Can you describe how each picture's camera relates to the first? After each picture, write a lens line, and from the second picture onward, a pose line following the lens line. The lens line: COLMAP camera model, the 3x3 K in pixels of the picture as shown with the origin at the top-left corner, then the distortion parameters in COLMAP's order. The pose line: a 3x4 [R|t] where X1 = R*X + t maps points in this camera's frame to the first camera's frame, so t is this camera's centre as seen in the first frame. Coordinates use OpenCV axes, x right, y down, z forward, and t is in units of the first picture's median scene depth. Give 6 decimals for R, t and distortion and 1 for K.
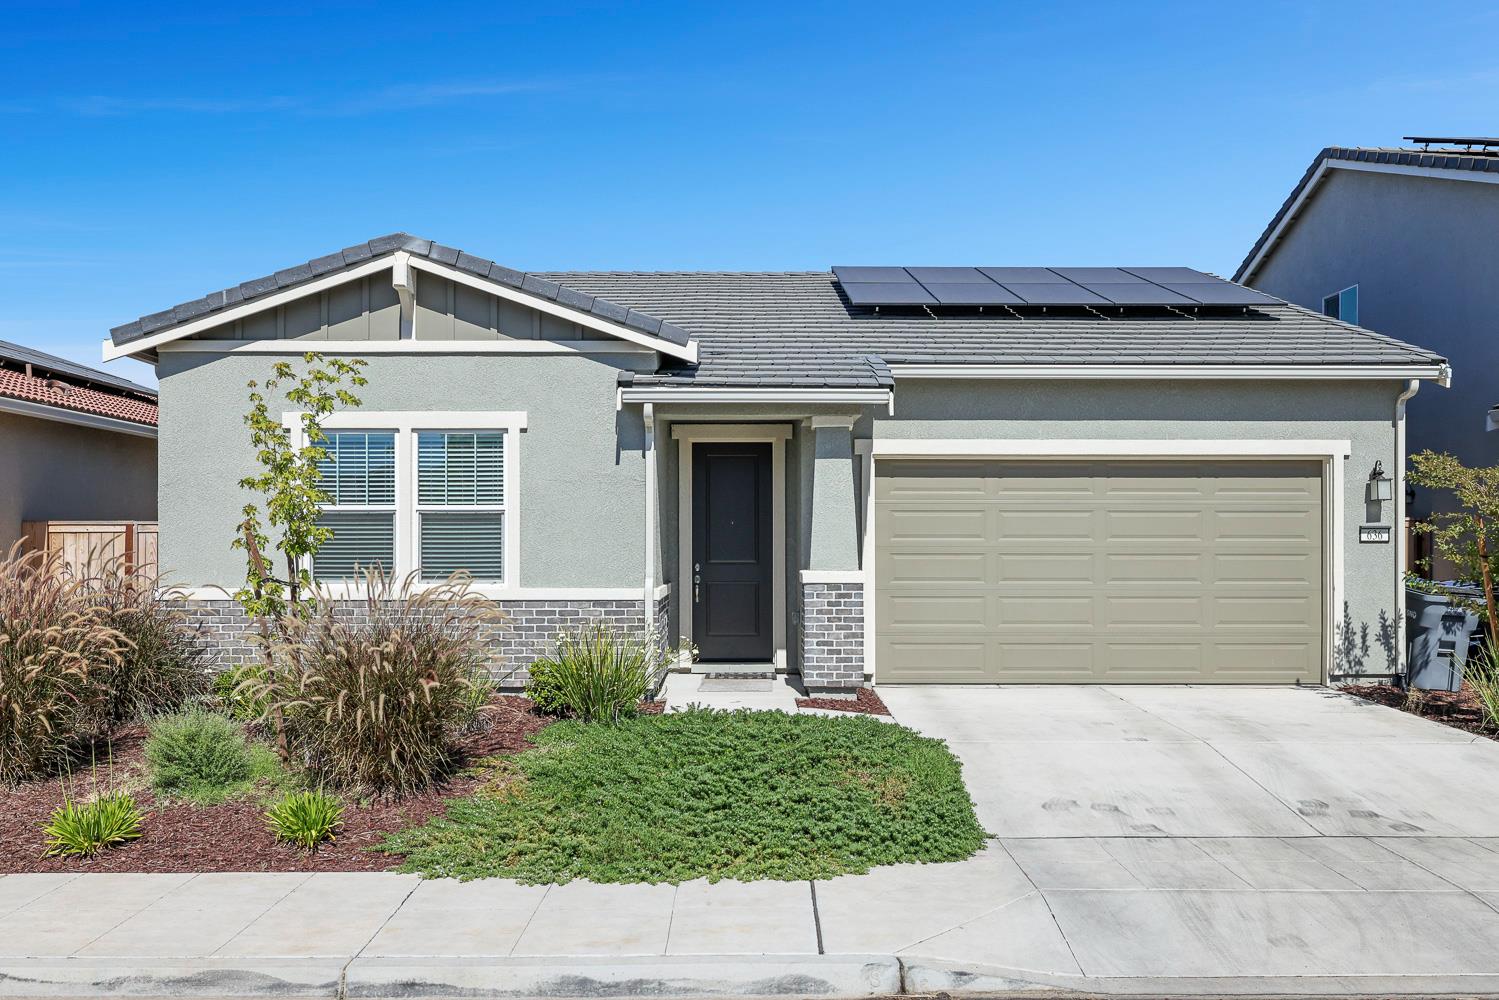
lens RADIAL K [[1240.0, 0, 751.0], [0, 1240.0, 521.2], [0, 0, 1]] dist [-0.001129, -0.006623]
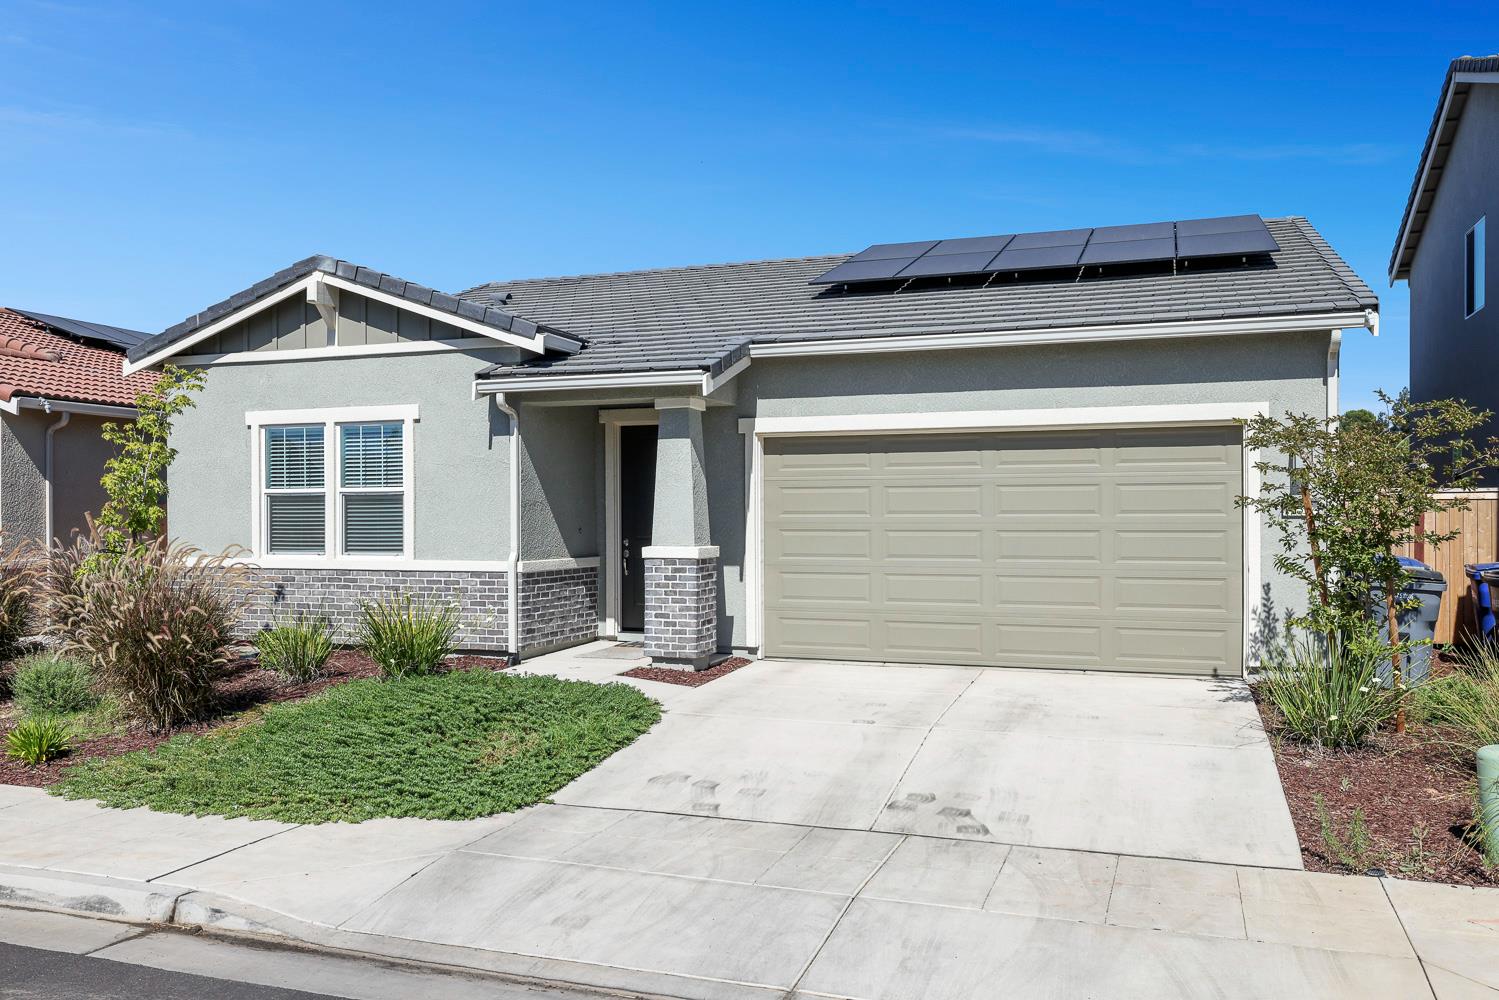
lens RADIAL K [[1192.3, 0, 749.5], [0, 1192.3, 500.0], [0, 0, 1]] dist [-0.003371, 0.000195]
pose [[0.938928, -0.008151, -0.344017, 0.475912], [0.008758, 0.999962, 0.000212, 0.001484], [0.344003, -0.003212, 0.938963, 0.081619]]
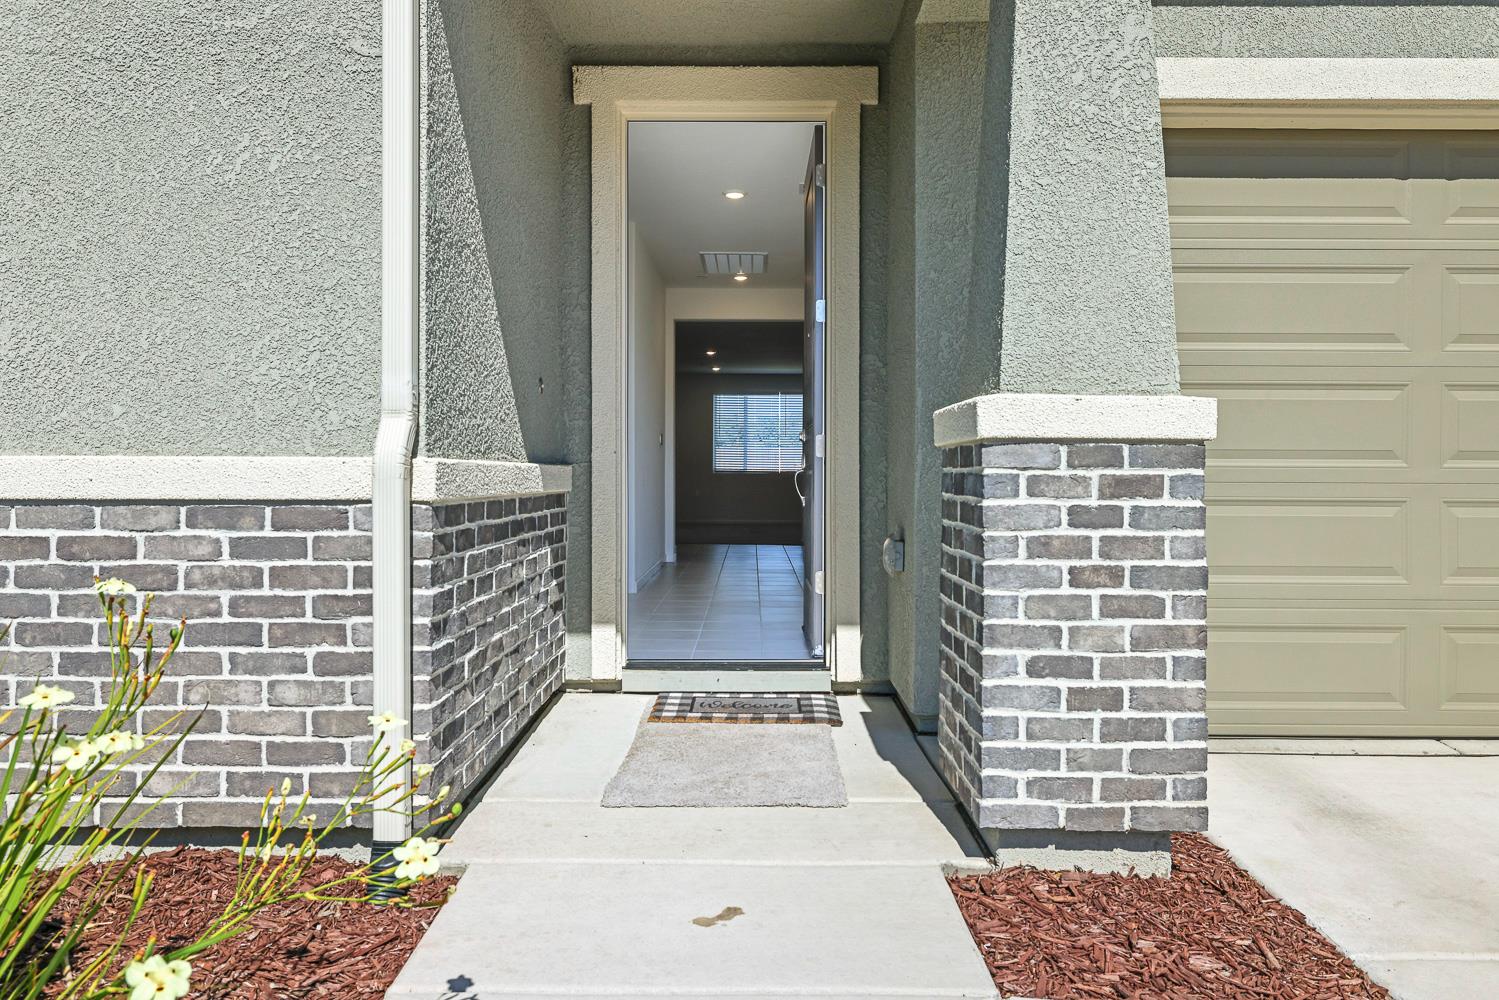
lens RADIAL K [[954.7, 0, 744.8], [0, 954.7, 470.7], [0, 0, 1]] dist [-0.002451, -0.000233]
pose [[0.999847, 0.002569, -0.017330, -0.004241], [-0.002385, 0.999941, 0.010635, 0.054851], [0.017356, -0.010593, 0.999793, 0.796674]]
